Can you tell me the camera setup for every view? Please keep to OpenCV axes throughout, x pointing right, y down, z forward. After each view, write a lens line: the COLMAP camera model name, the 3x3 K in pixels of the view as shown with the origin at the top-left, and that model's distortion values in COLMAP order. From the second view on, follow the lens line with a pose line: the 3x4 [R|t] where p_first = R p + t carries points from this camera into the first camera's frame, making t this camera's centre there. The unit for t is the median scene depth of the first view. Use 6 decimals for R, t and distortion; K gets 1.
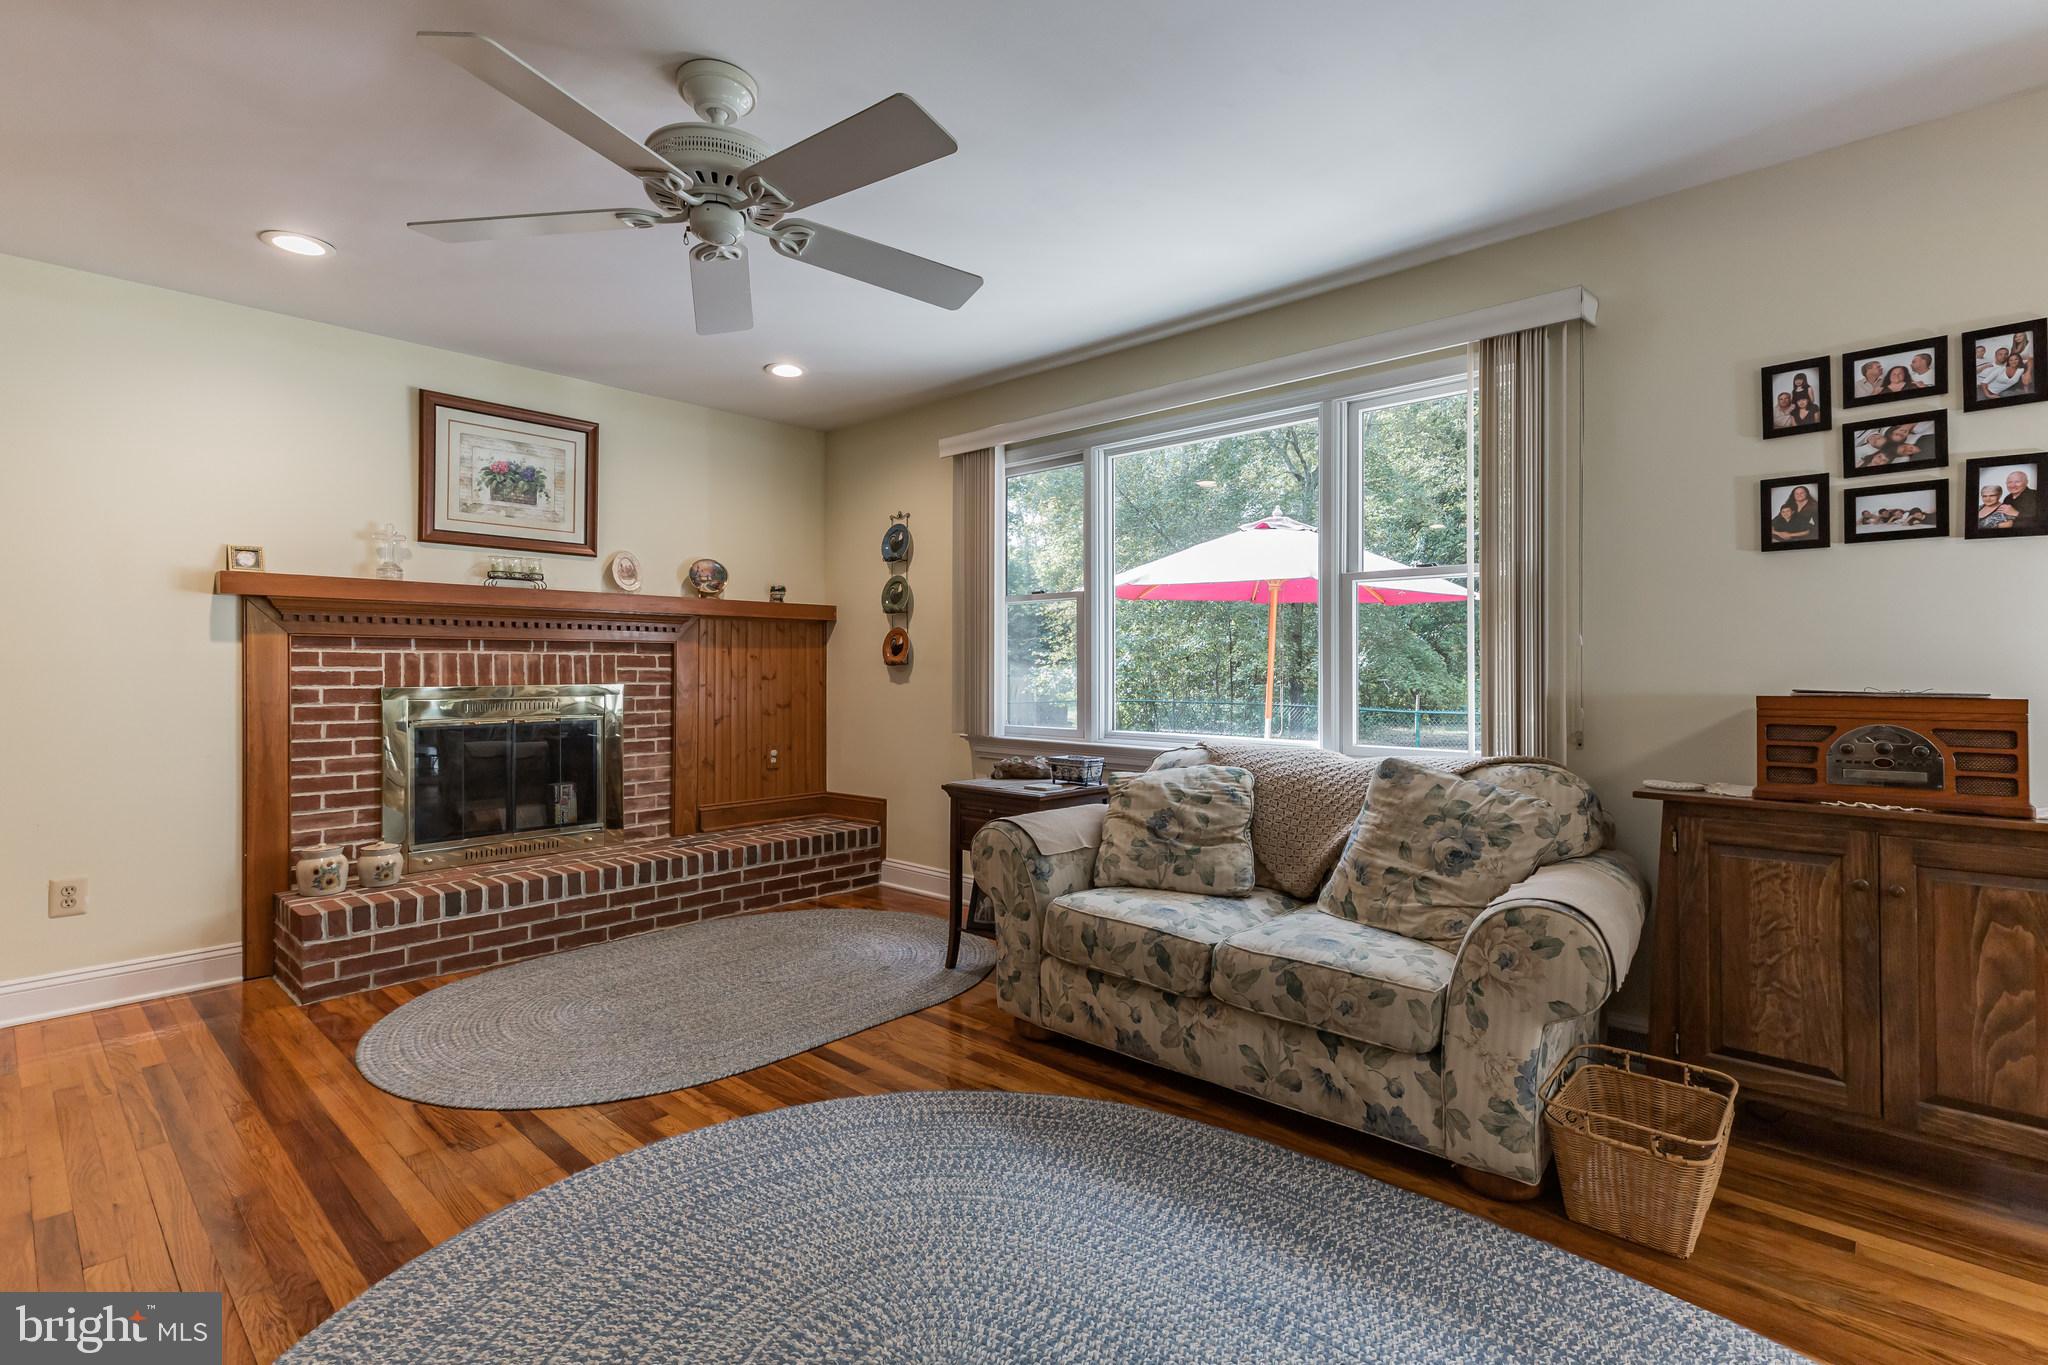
lens RADIAL K [[952.3, 0, 1024.0], [0, 952.3, 682.5], [0, 0, 1]] dist [0.000649, 0.000058]
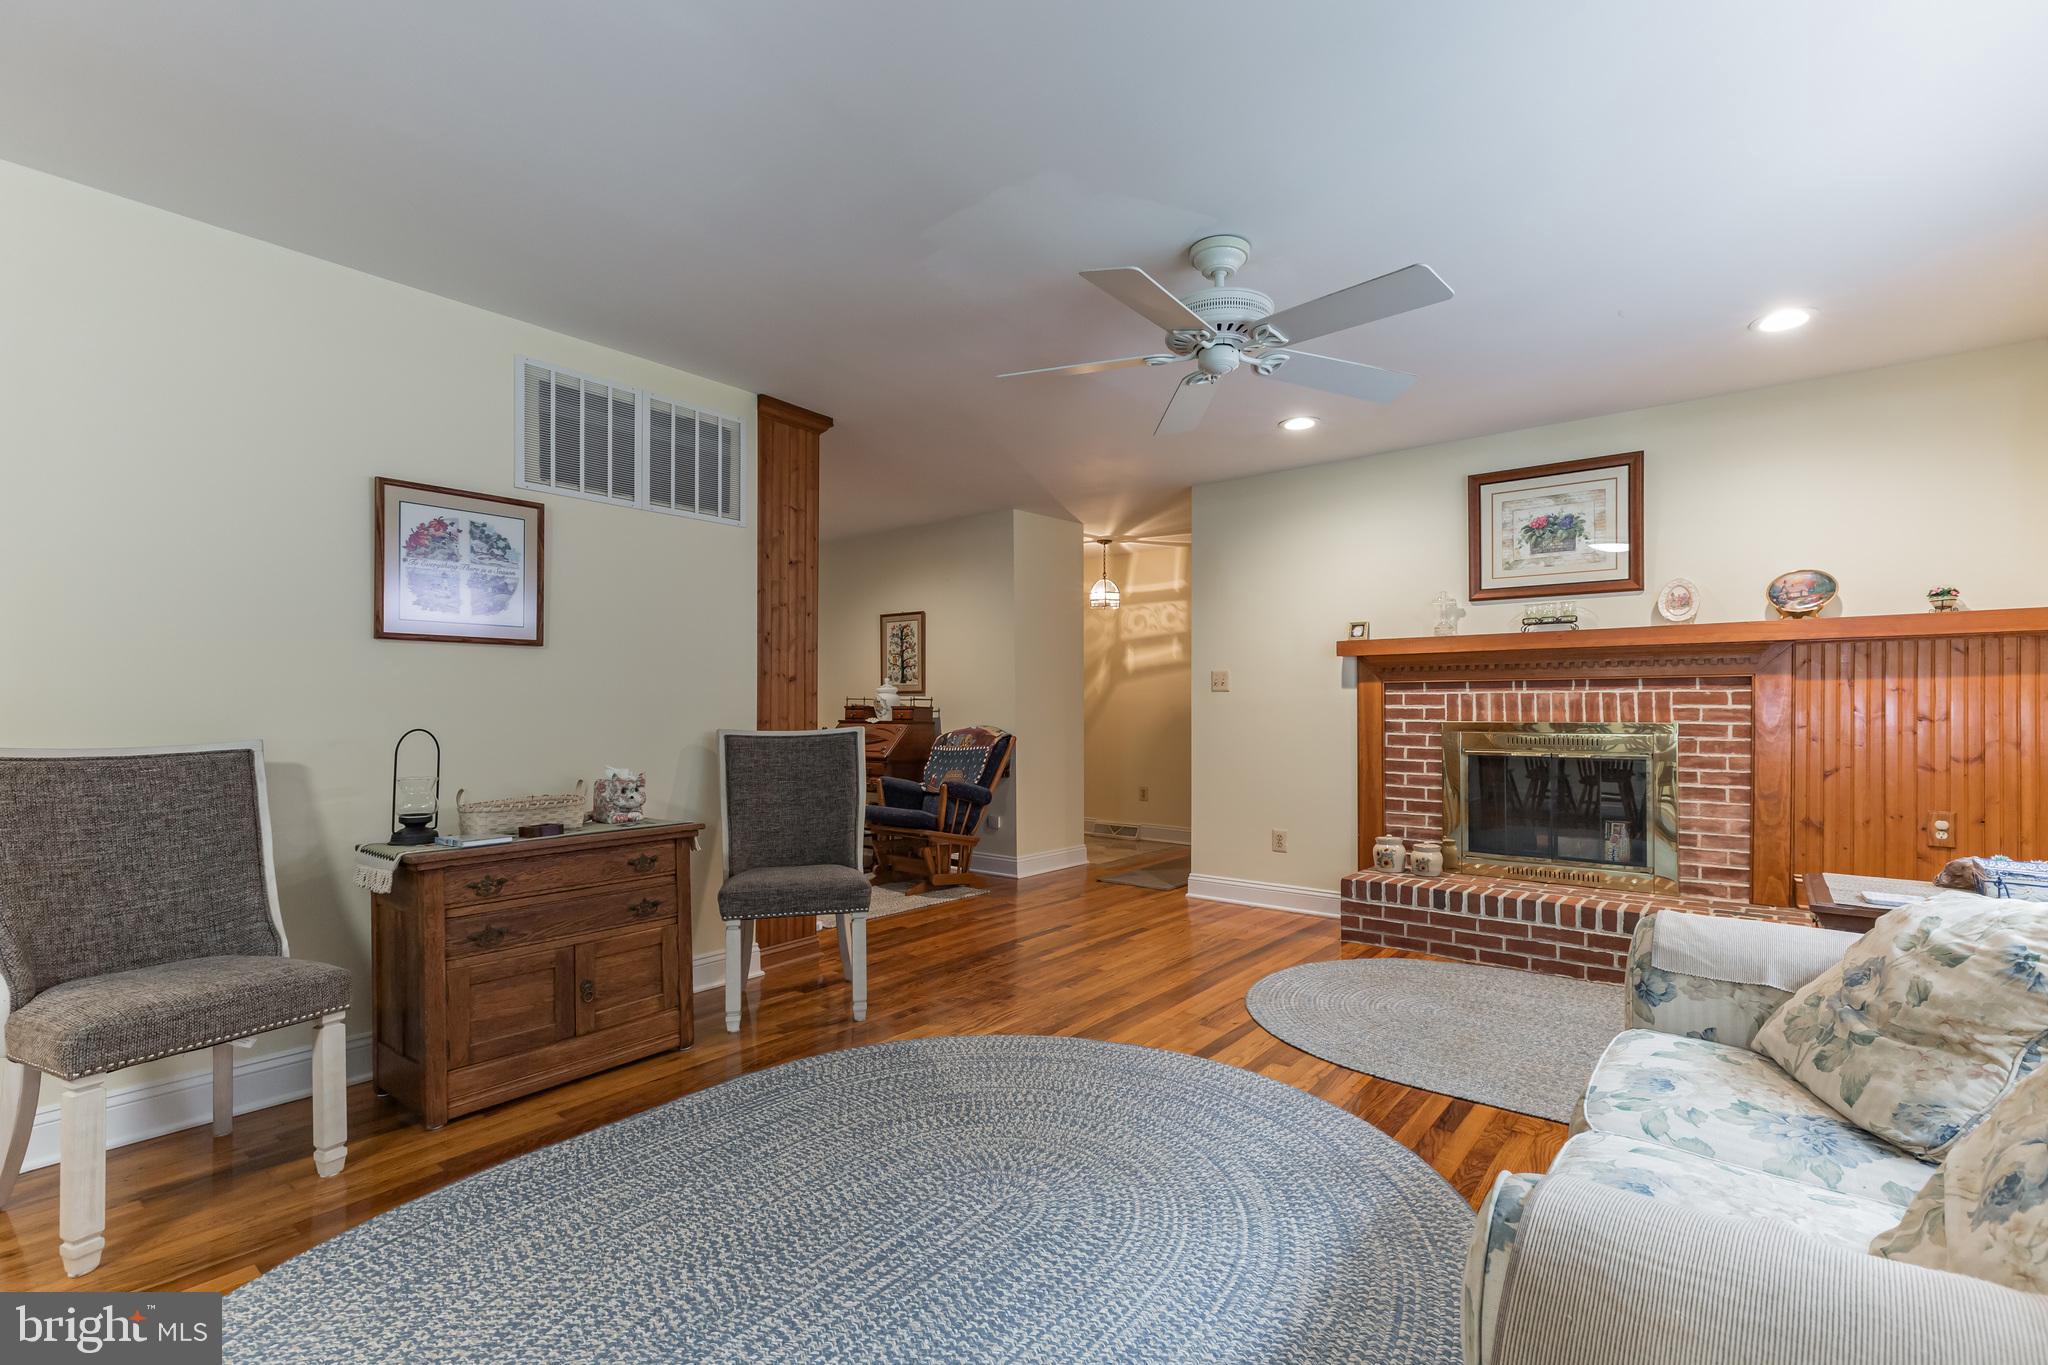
lens RADIAL K [[917.9, 0, 1026.5], [0, 917.9, 721.8], [0, 0, 1]] dist [0.001241, 0.000091]
pose [[0.064201, 0.014131, -0.997837, 0.485043], [-0.015030, 0.999800, 0.013192, -0.001938], [0.997824, 0.014150, 0.064401, 0.357247]]
